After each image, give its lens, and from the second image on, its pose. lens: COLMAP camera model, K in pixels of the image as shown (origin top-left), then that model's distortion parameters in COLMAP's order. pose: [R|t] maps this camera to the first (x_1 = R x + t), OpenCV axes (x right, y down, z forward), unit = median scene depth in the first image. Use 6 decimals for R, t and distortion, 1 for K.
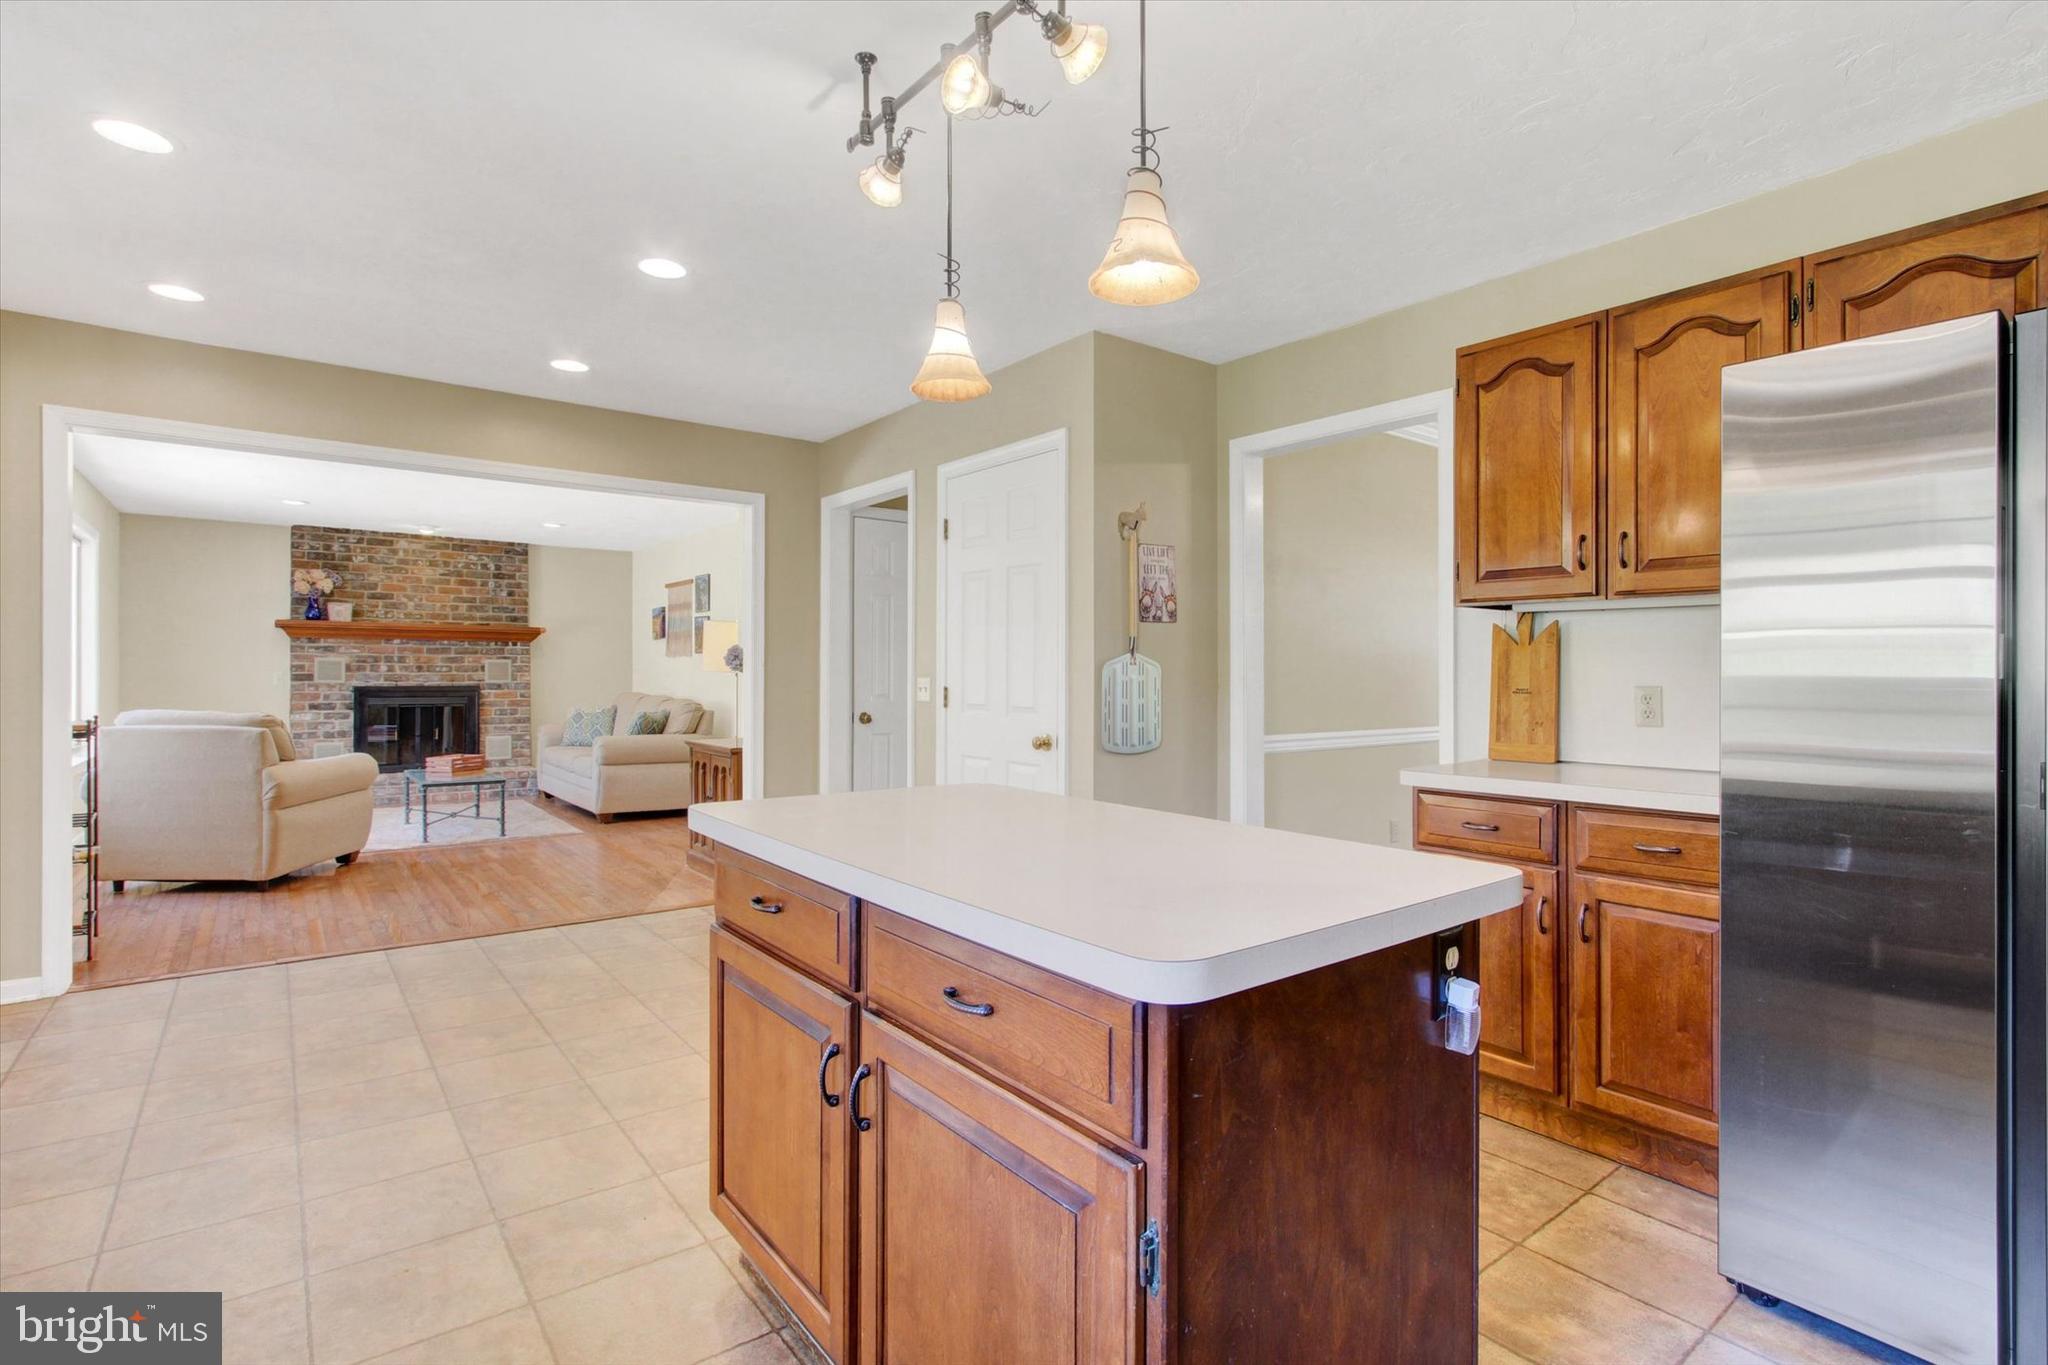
lens RADIAL K [[1093.2, 0, 1074.5], [0, 1093.2, 682.1], [0, 0, 1]] dist [-0.003657, -0.001299]
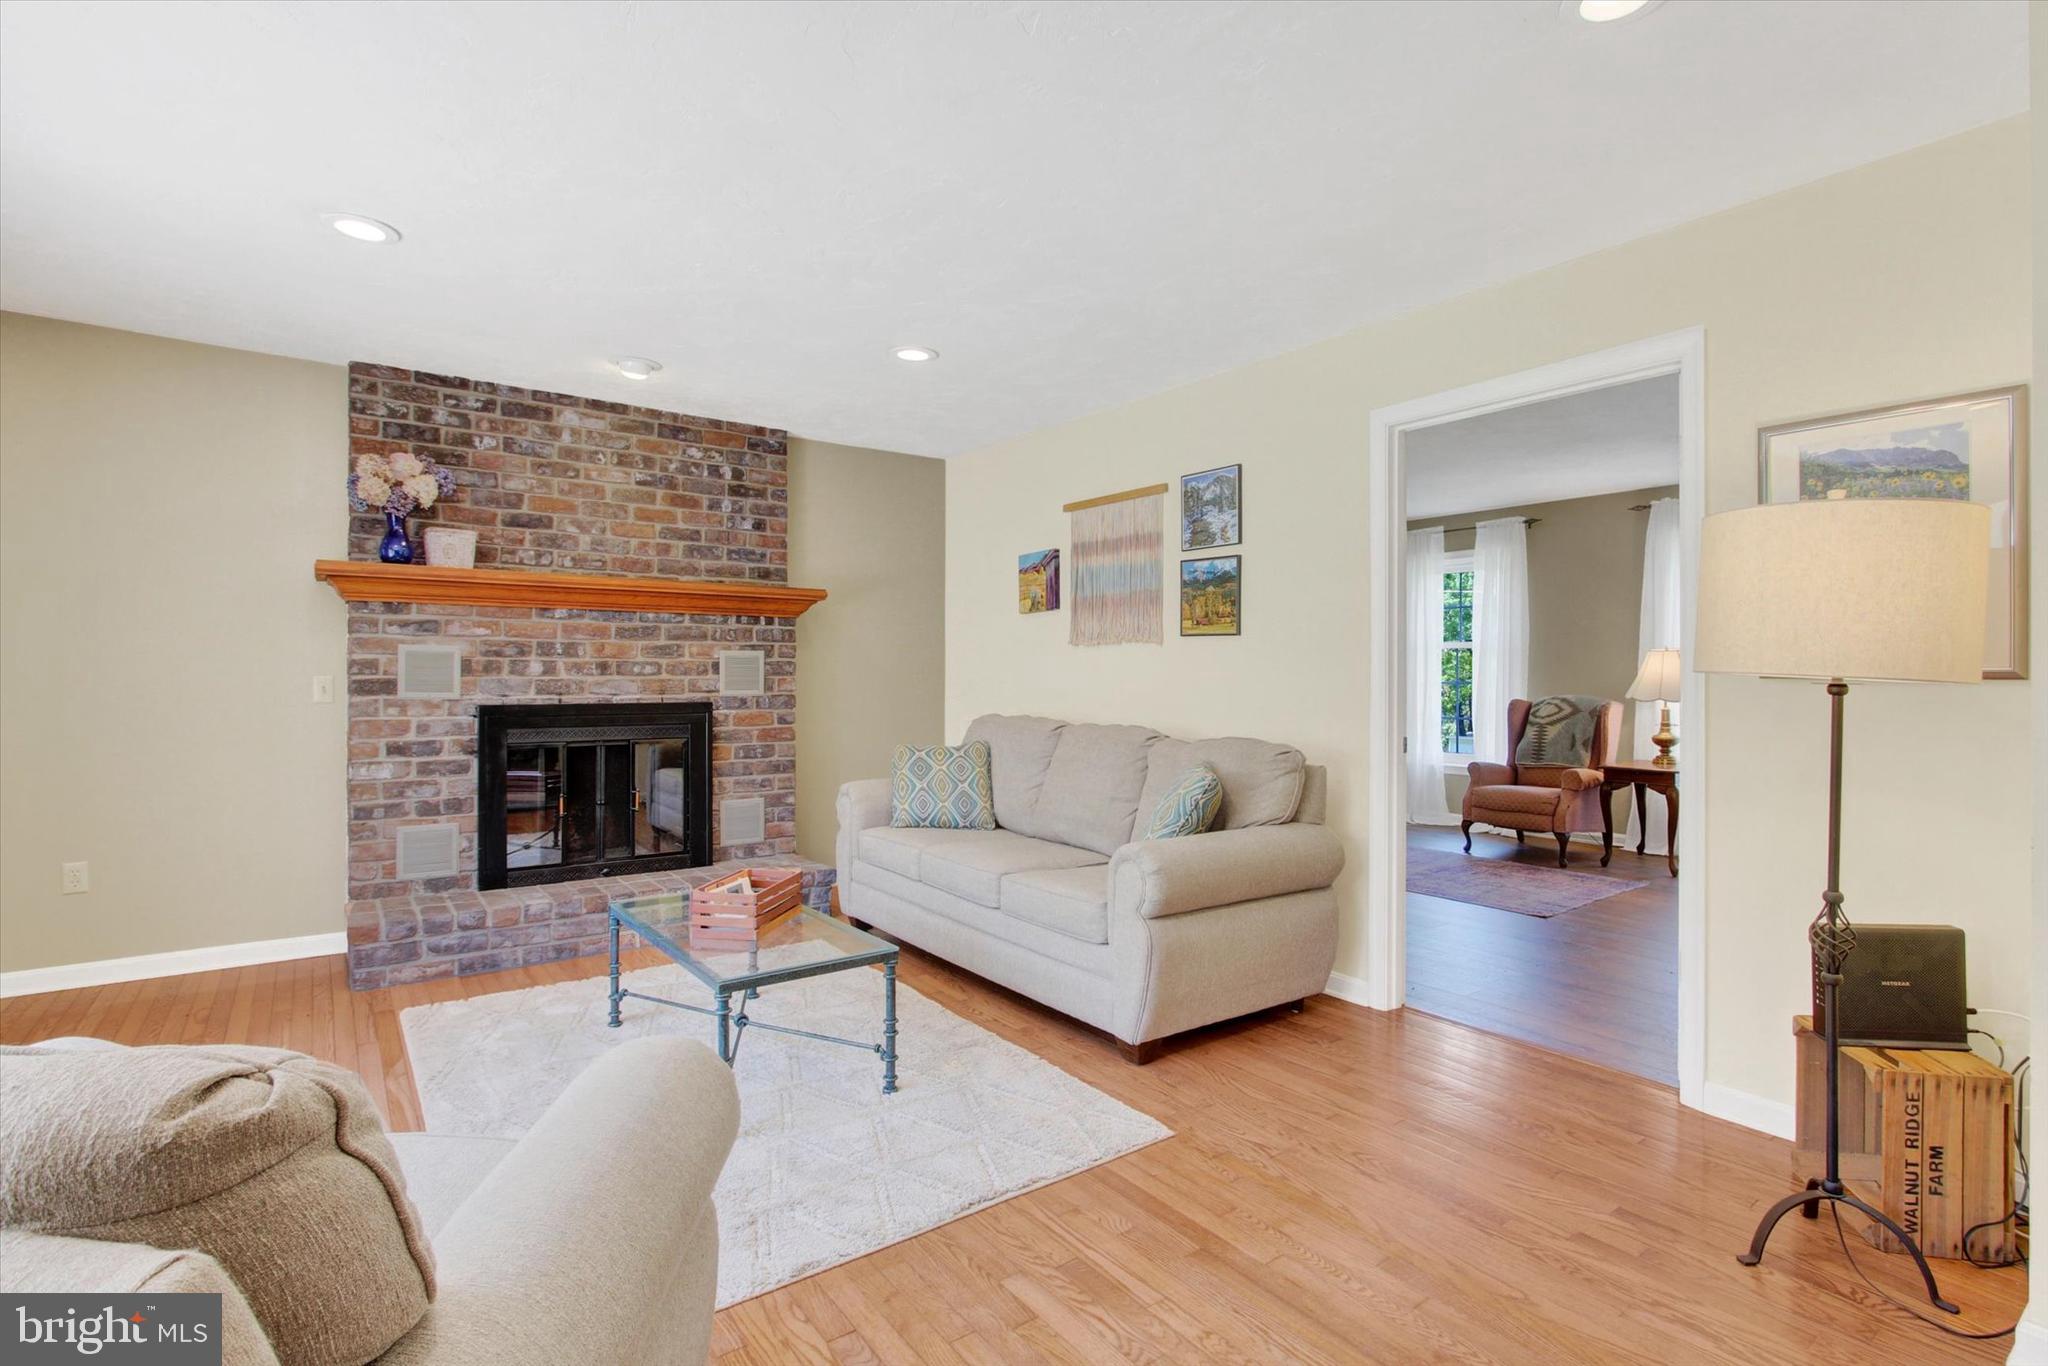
lens RADIAL K [[992.5, 0, 1010.8], [0, 992.5, 678.0], [0, 0, 1]] dist [-0.001556, 0.000374]
pose [[0.999703, 0.000963, -0.024362, -0.408307], [-0.000986, 0.999999, -0.000939, -0.007795], [0.024361, 0.000963, 0.999703, 0.559846]]
